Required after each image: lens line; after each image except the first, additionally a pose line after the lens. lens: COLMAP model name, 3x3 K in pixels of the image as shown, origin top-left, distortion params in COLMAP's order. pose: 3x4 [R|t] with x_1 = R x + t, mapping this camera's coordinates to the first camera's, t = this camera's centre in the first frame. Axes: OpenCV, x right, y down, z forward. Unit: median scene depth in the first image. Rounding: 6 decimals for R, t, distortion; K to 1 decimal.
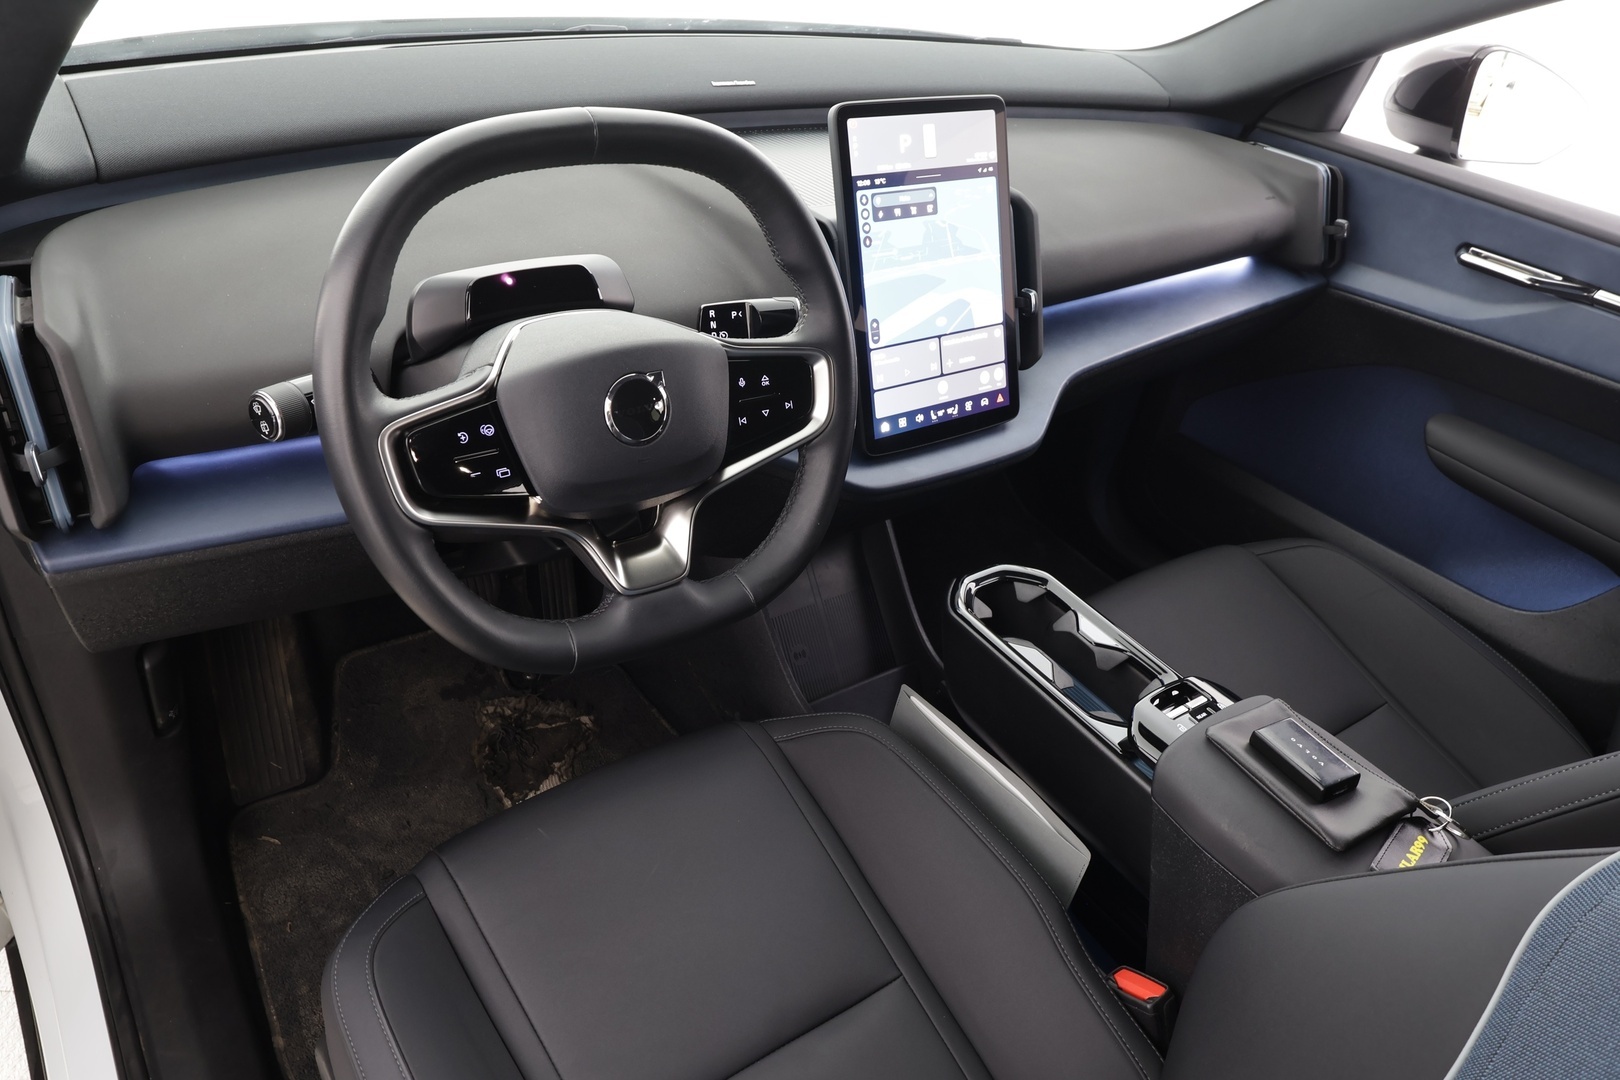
lens RADIAL K [[1131.2, 0, 810.0], [0, 1131.2, 540.0], [0, 0, 1]] dist [0.005540, 0.002218]
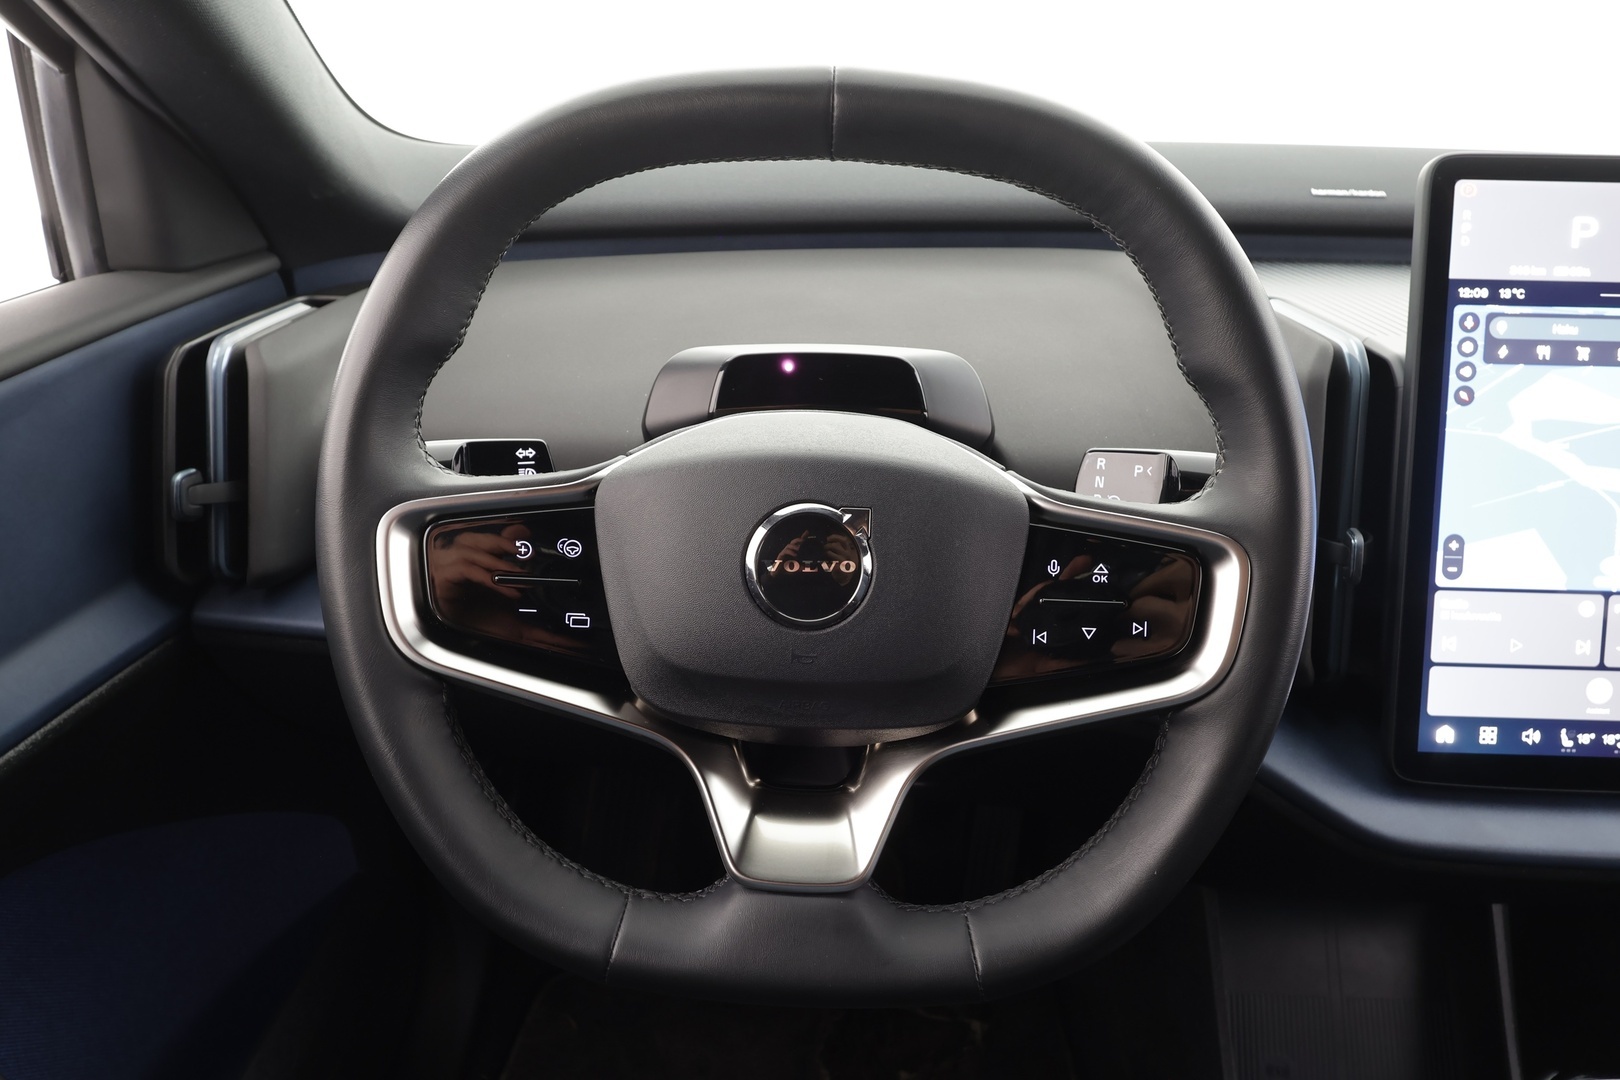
lens RADIAL K [[1131.2, 0, 810.0], [0, 1131.2, 540.0], [0, 0, 1]] dist [0.005540, 0.002218]
pose [[0.800881, 0.165092, -0.575616, 0.125572], [-0.274175, 0.955666, -0.107379, -0.050102], [0.532370, 0.243817, 0.810639, 0.401358]]
